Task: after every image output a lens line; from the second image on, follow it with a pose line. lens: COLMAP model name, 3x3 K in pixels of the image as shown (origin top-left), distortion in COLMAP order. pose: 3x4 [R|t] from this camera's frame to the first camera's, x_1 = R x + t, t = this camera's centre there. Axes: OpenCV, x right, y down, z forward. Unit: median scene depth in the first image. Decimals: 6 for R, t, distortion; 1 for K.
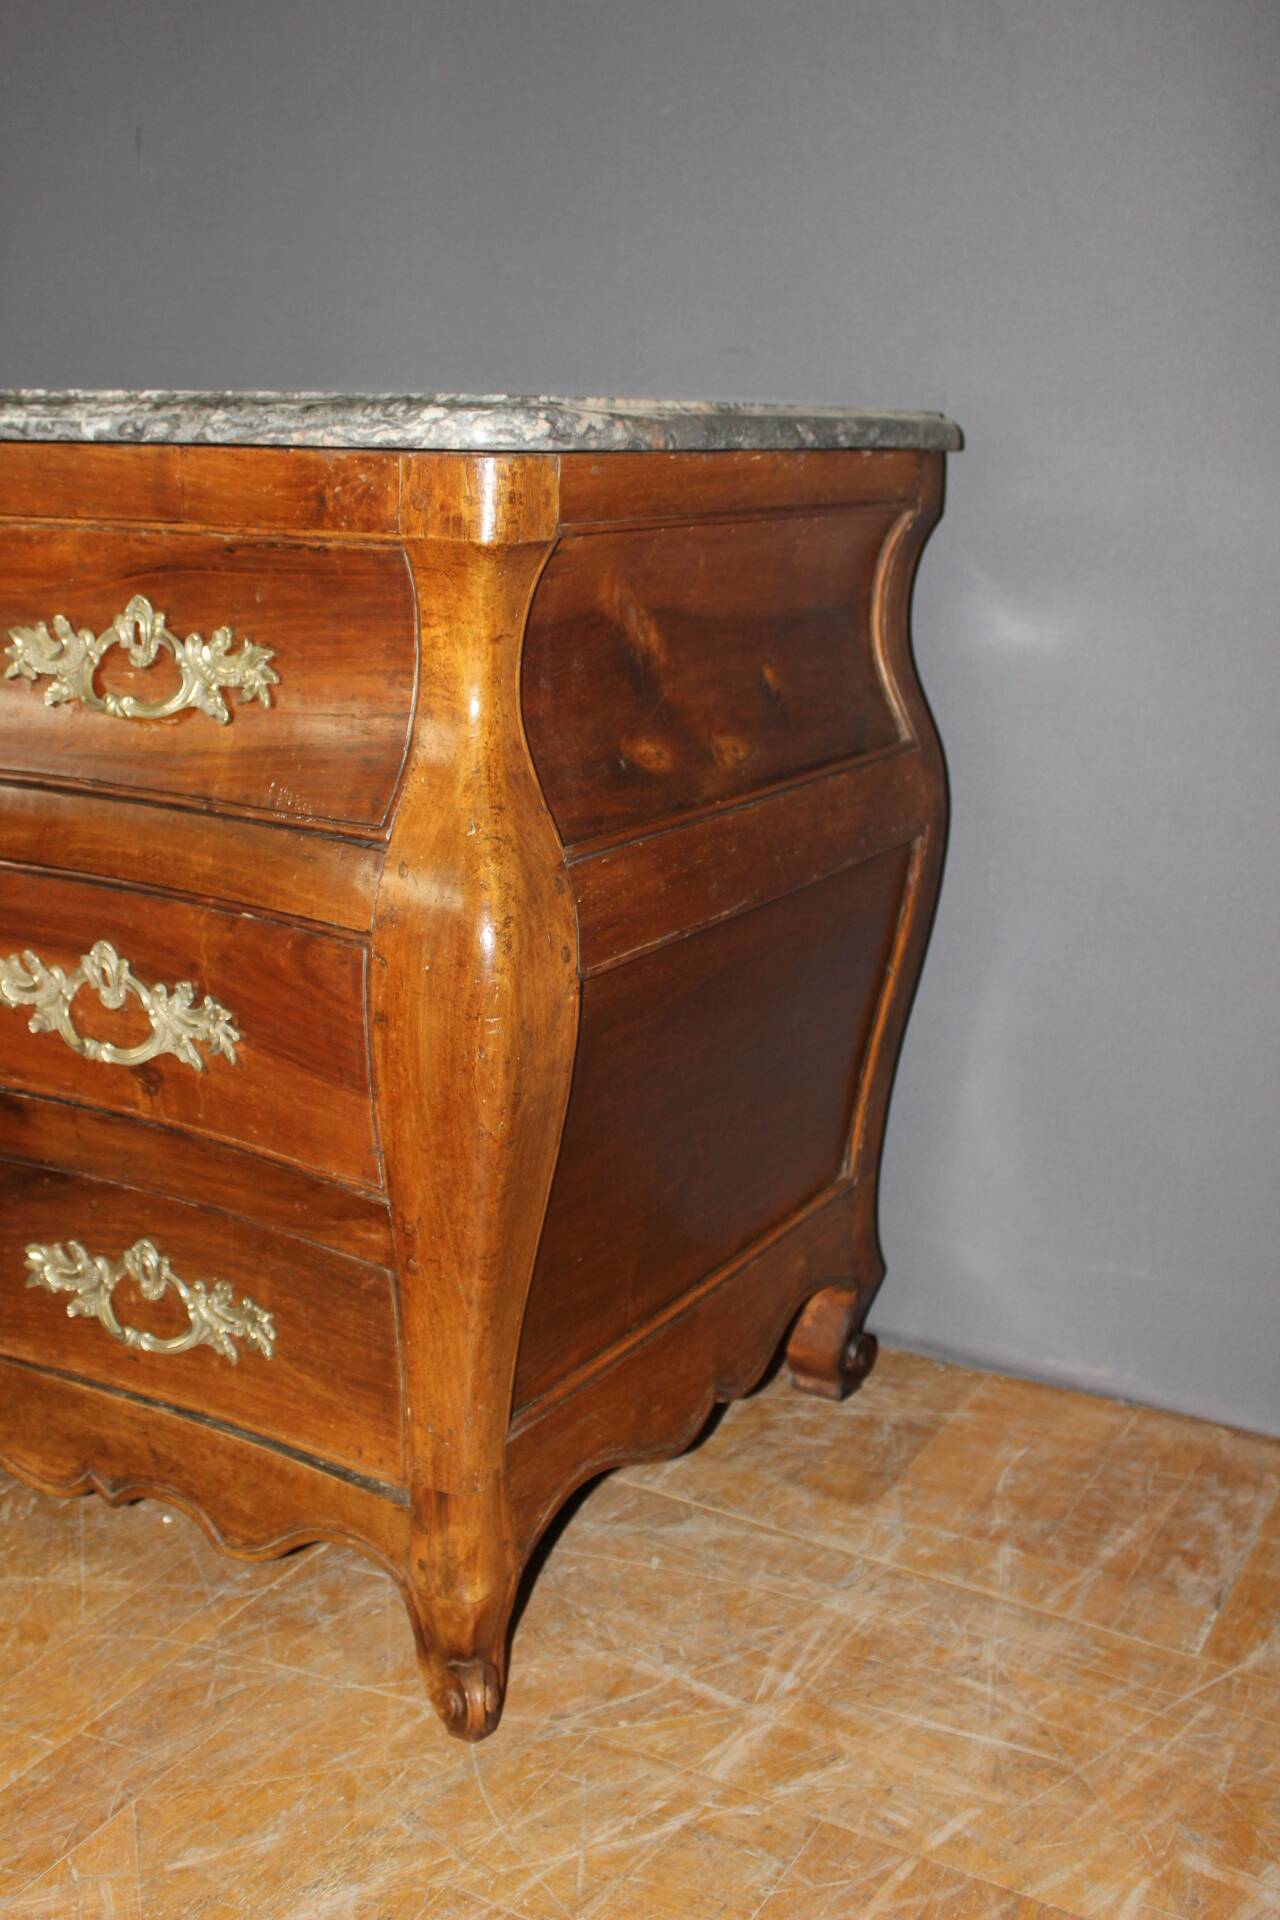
lens RADIAL K [[1942.3, 0, 640.0], [0, 1942.3, 960.0], [0, 0, 1]] dist [-0.088561, 0.032671]
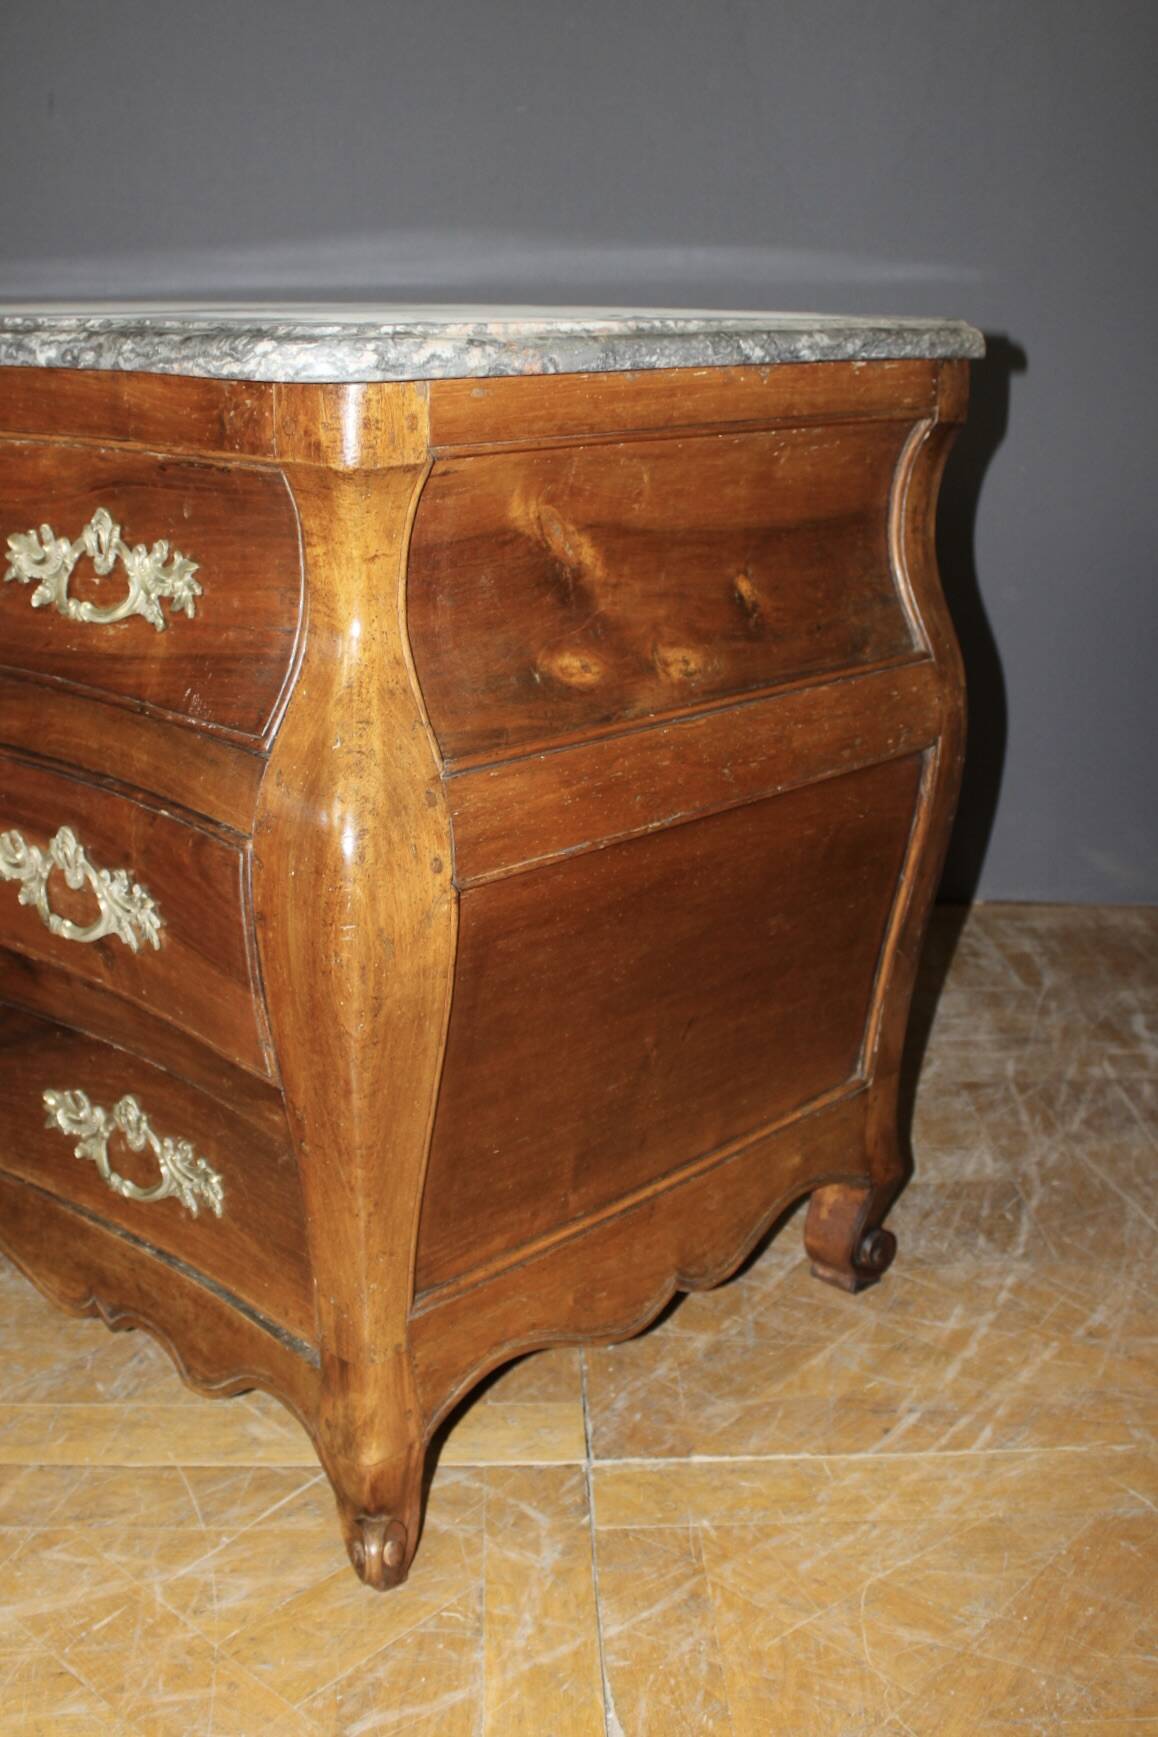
lens RADIAL K [[1813.2, 0, 617.4], [0, 1813.2, 857.8], [0, 0, 1]] dist [-0.115430, 0.004060]
pose [[0.976857, 0.053912, -0.206987, 0.238426], [-0.047217, 0.998194, 0.037151, -0.044319], [0.208616, -0.026518, 0.977638, 0.075830]]
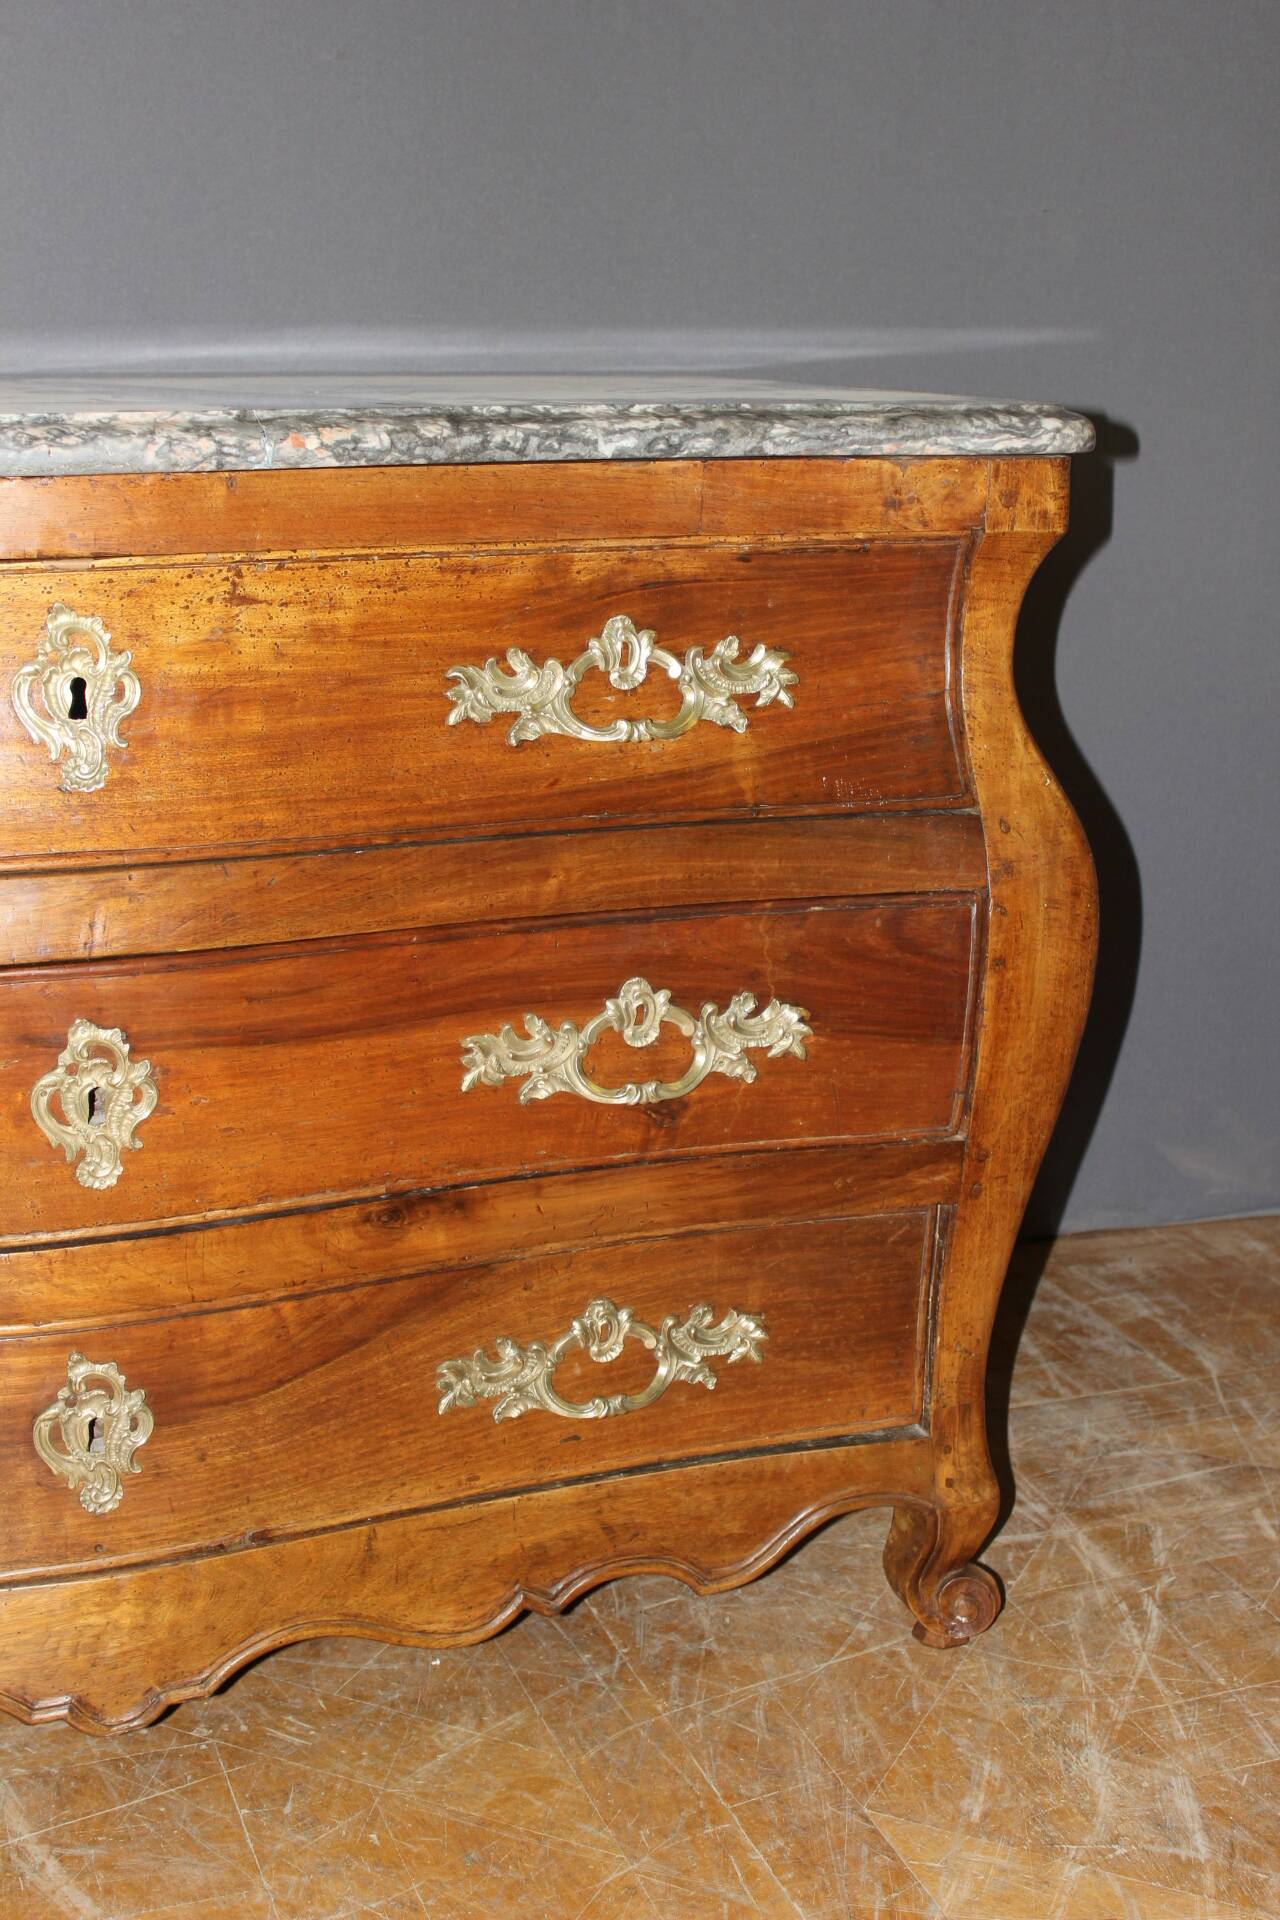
lens RADIAL K [[2535.8, 0, 640.0], [0, 2535.8, 960.0], [0, 0, 1]] dist [-0.059435, 0.096489]
pose [[0.657513, -0.212381, 0.722890, -1.174481], [0.212953, 0.972713, 0.092084, -0.132667], [-0.722722, 0.093395, 0.684799, 0.137956]]
